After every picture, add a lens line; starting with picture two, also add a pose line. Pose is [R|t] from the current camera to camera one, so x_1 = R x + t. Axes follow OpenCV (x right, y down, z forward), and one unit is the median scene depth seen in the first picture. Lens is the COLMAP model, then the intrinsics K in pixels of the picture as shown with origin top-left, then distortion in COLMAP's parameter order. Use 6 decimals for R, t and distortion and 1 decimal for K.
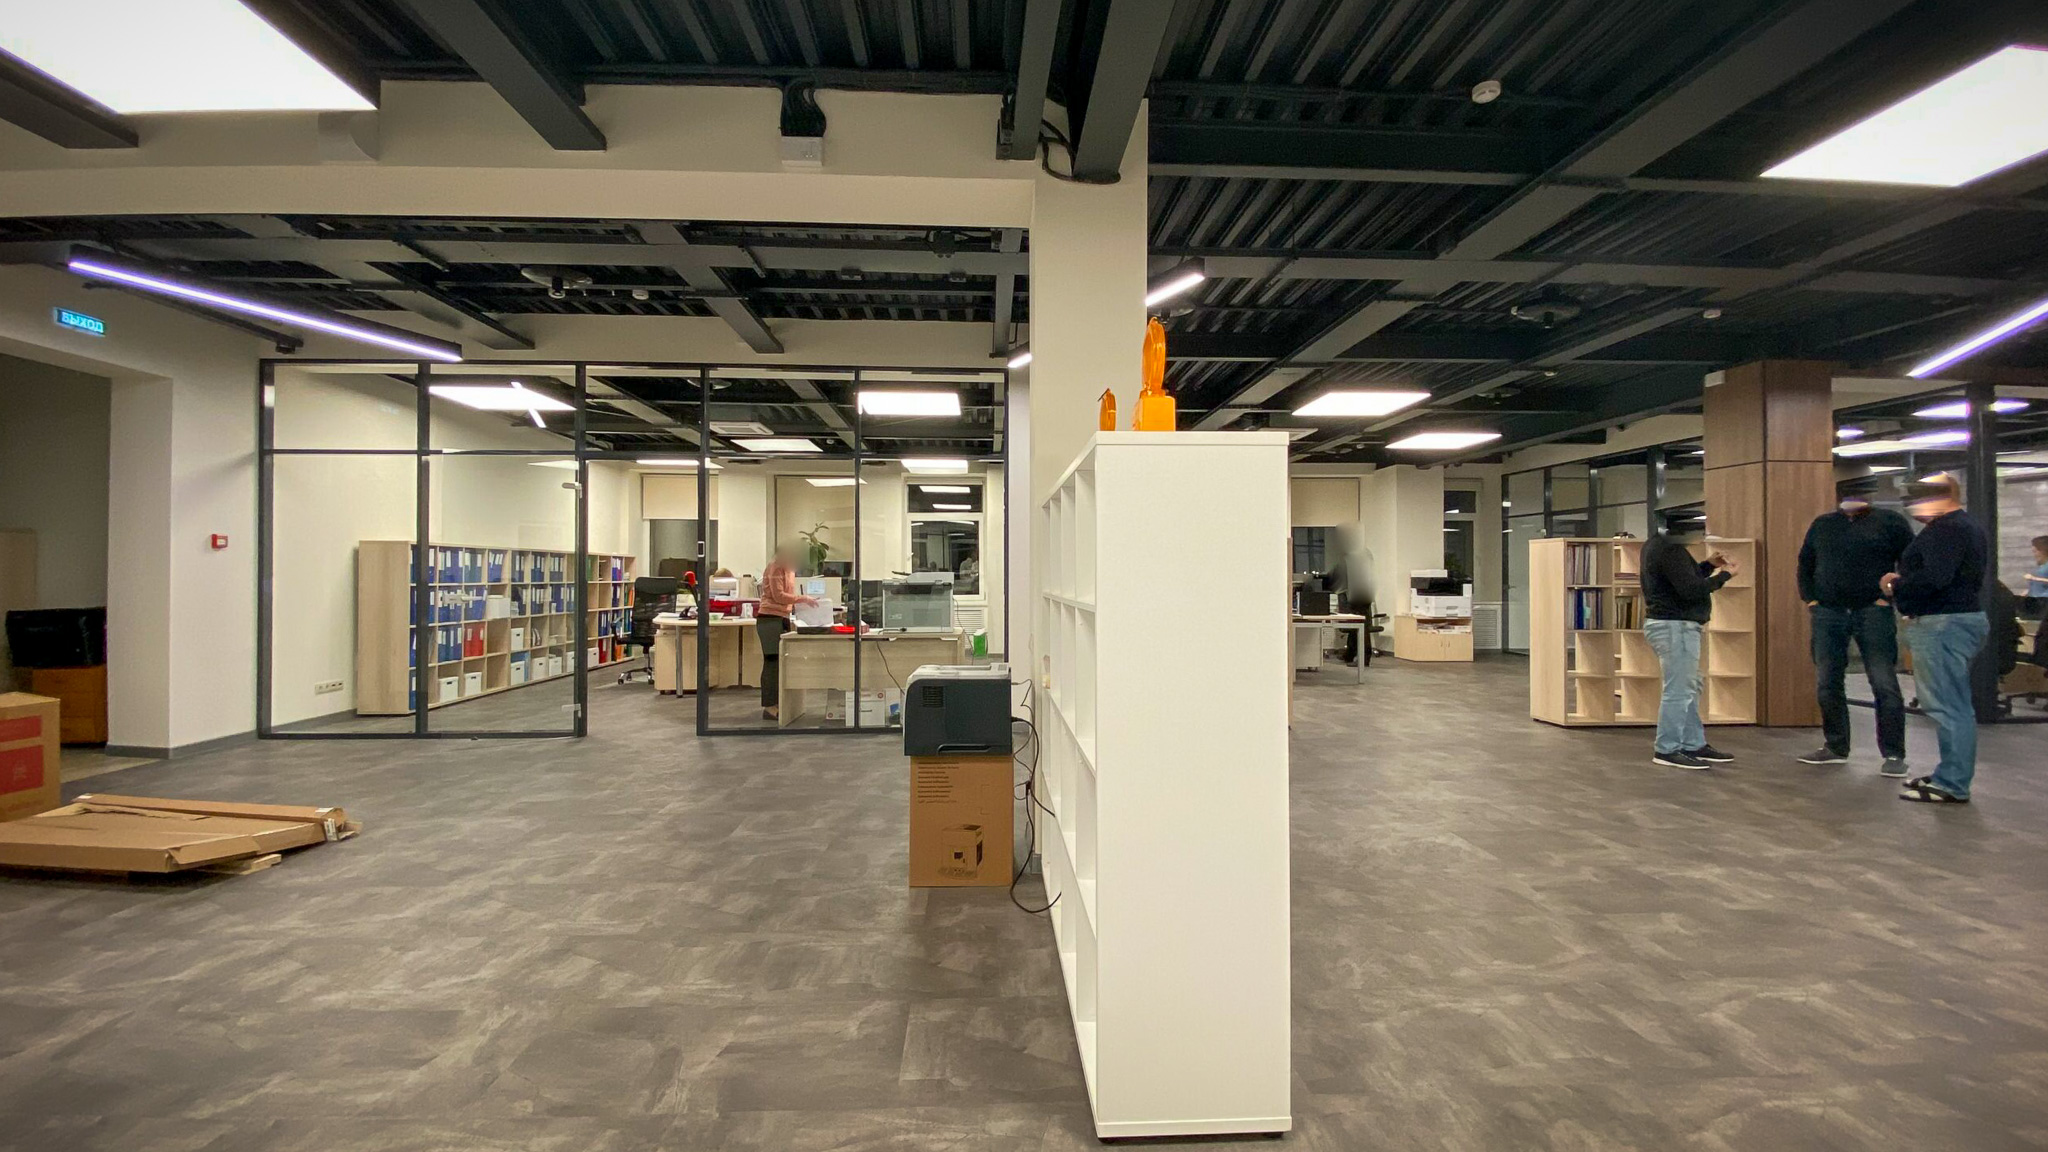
lens RADIAL K [[837.8, 0, 1020.9], [0, 837.8, 568.7], [0, 0, 1]] dist [0.010235, -0.017153]
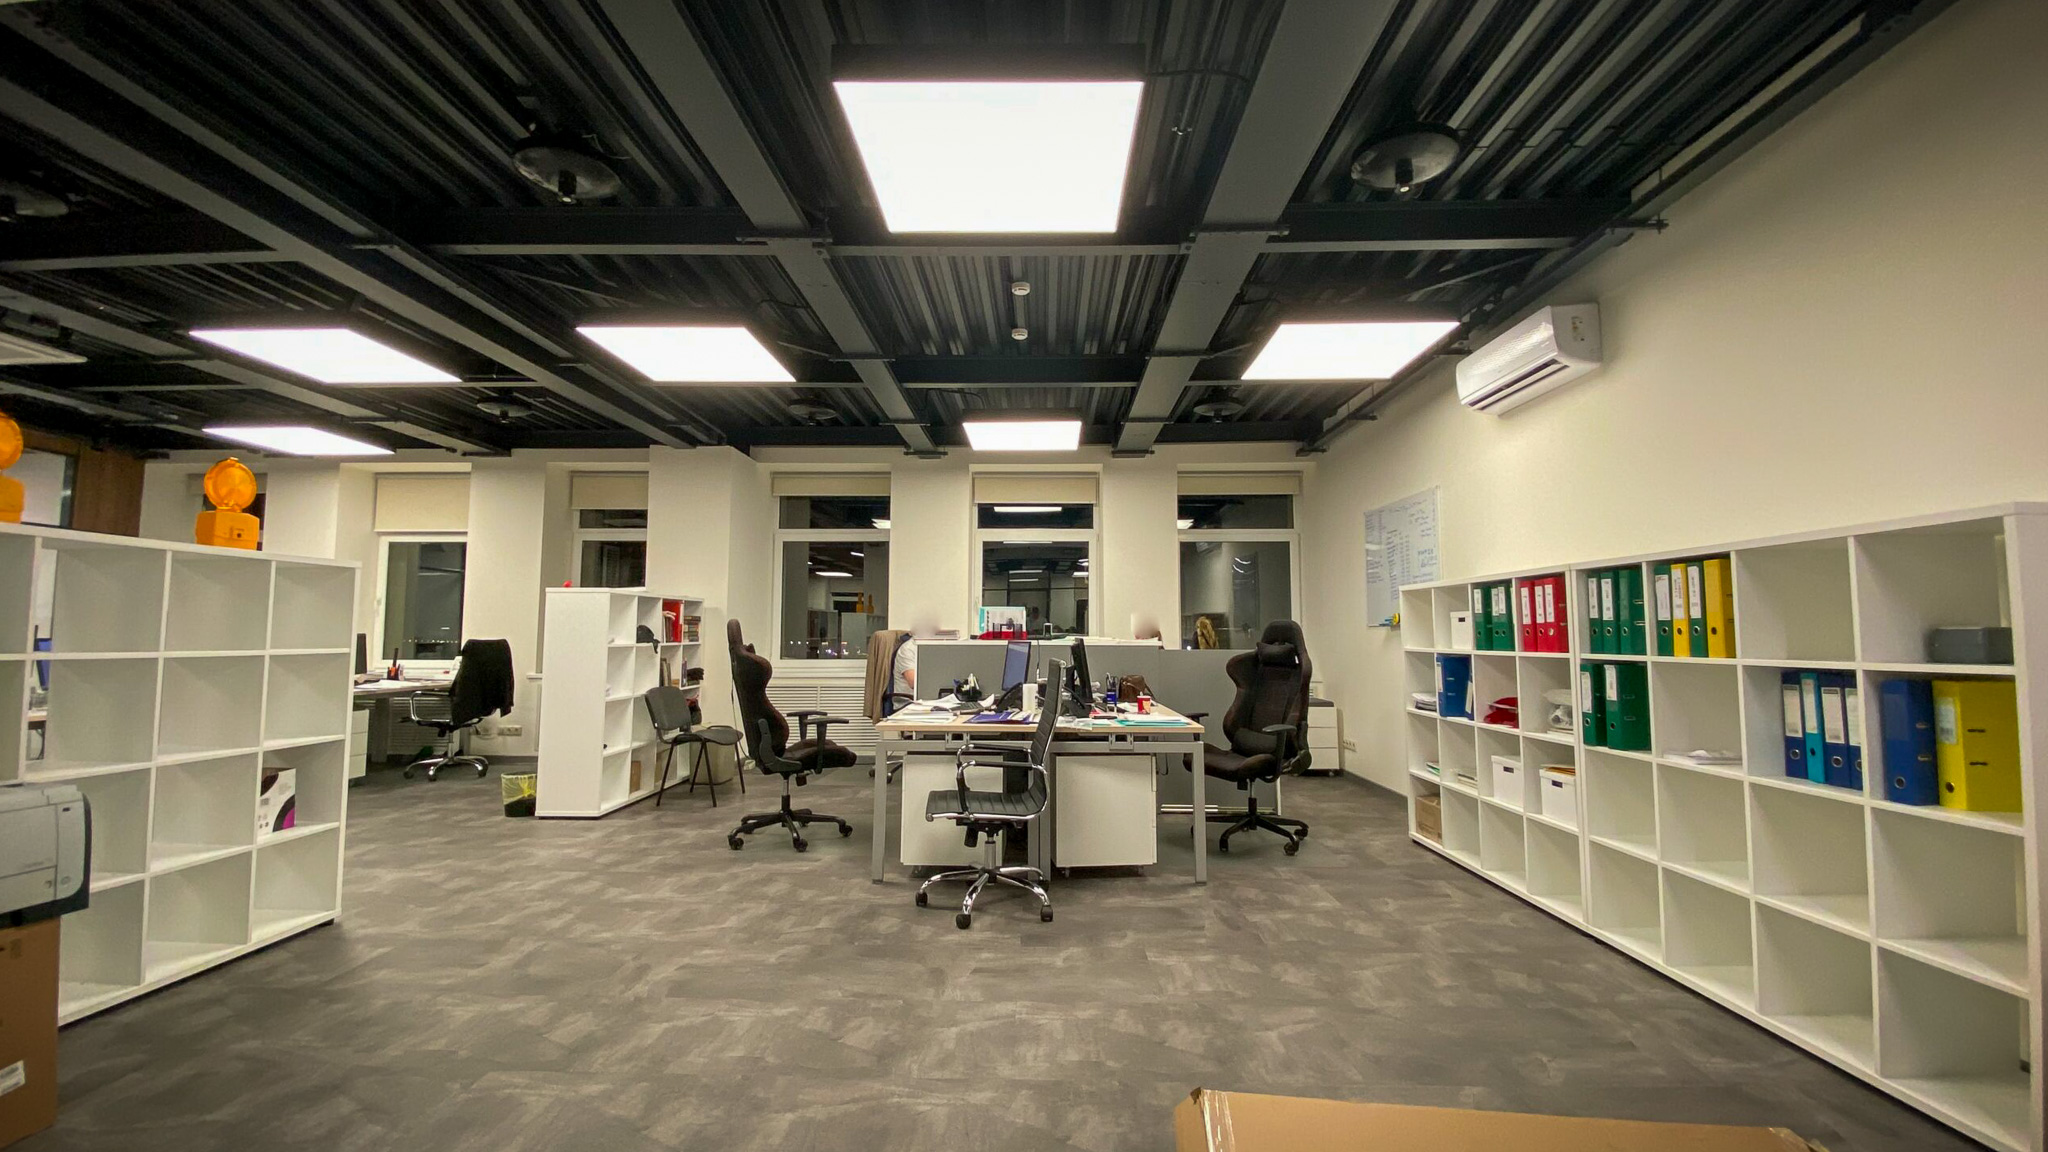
lens RADIAL K [[837.8, 0, 1020.9], [0, 837.8, 568.7], [0, 0, 1]] dist [0.010235, -0.017153]
pose [[-0.997073, 0.000328, 0.076453, -1.085771], [-0.006072, 0.996492, -0.083466, 0.011064], [-0.076212, -0.083686, -0.993574, 1.896150]]
